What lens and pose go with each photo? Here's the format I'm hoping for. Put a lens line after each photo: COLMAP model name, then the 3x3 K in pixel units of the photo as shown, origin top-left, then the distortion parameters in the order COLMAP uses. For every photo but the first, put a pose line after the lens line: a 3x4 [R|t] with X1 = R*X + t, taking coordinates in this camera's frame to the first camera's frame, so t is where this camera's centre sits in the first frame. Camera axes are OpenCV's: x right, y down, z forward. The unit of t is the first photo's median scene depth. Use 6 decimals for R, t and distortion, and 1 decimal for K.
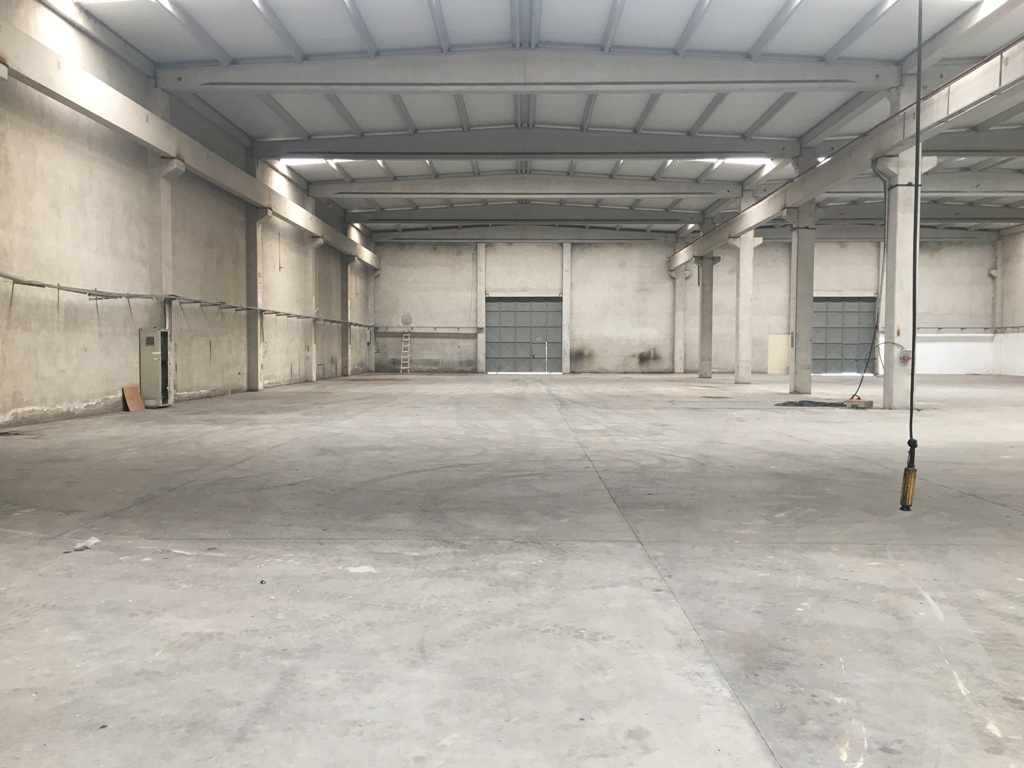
lens RADIAL K [[867.8, 0, 505.0], [0, 867.8, 385.6], [0, 0, 1]] dist [0.084994, -0.117027]
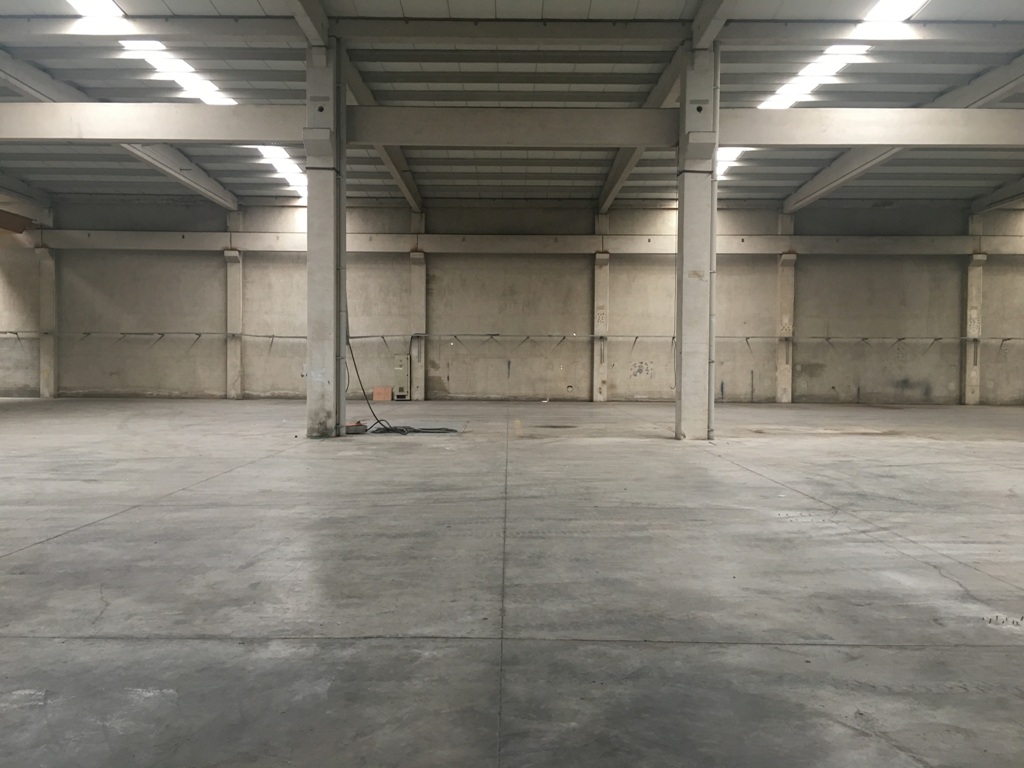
lens RADIAL K [[867.8, 0, 511.8], [0, 867.8, 383.7], [0, 0, 1]] dist [0.084994, -0.117027]
pose [[0.018734, 0.025632, -0.999496, 0.534657], [-0.050501, 0.998420, 0.024658, -0.024838], [0.998548, 0.050013, 0.019999, 0.488240]]
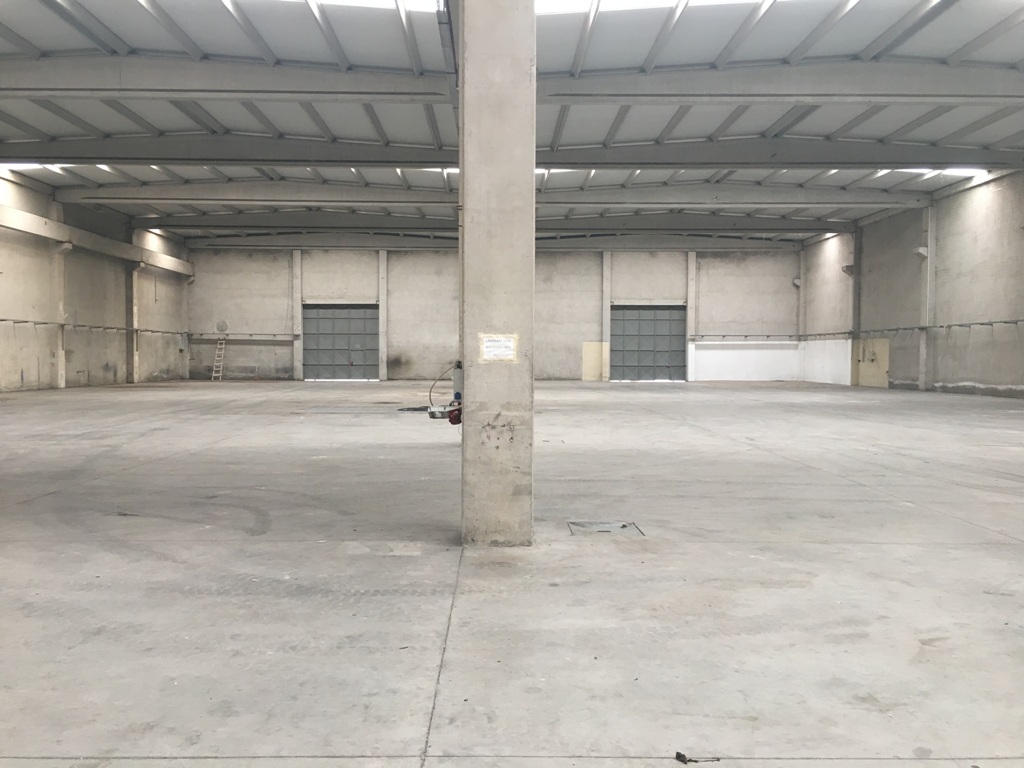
lens RADIAL K [[867.8, 0, 505.3], [0, 867.8, 380.7], [0, 0, 1]] dist [0.084994, -0.117027]
pose [[0.999429, -0.001487, 0.033764, 0.178061], [0.002001, 0.999882, -0.015204, 0.001826], [-0.033738, 0.015263, 0.999314, -0.006943]]
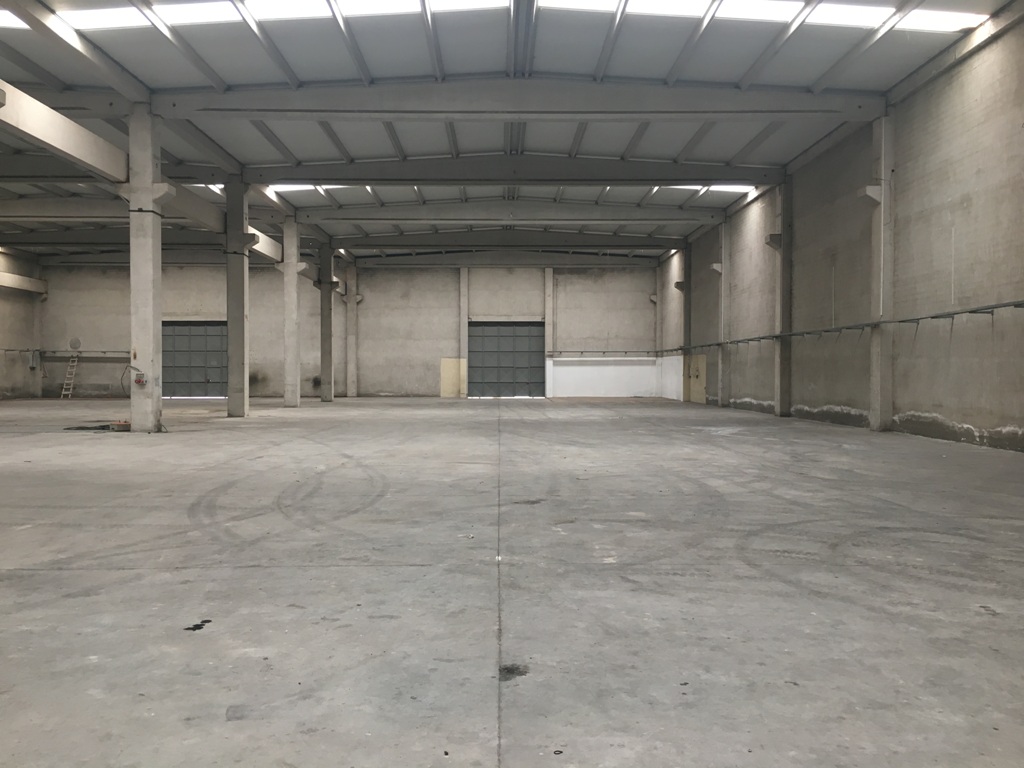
lens RADIAL K [[867.8, 0, 515.8], [0, 867.8, 382.6], [0, 0, 1]] dist [0.084994, -0.117027]
pose [[0.999612, -0.003751, 0.027609, 0.361665], [0.004623, 0.999490, -0.031589, 0.001802], [-0.027476, 0.031705, 0.999120, -0.007714]]
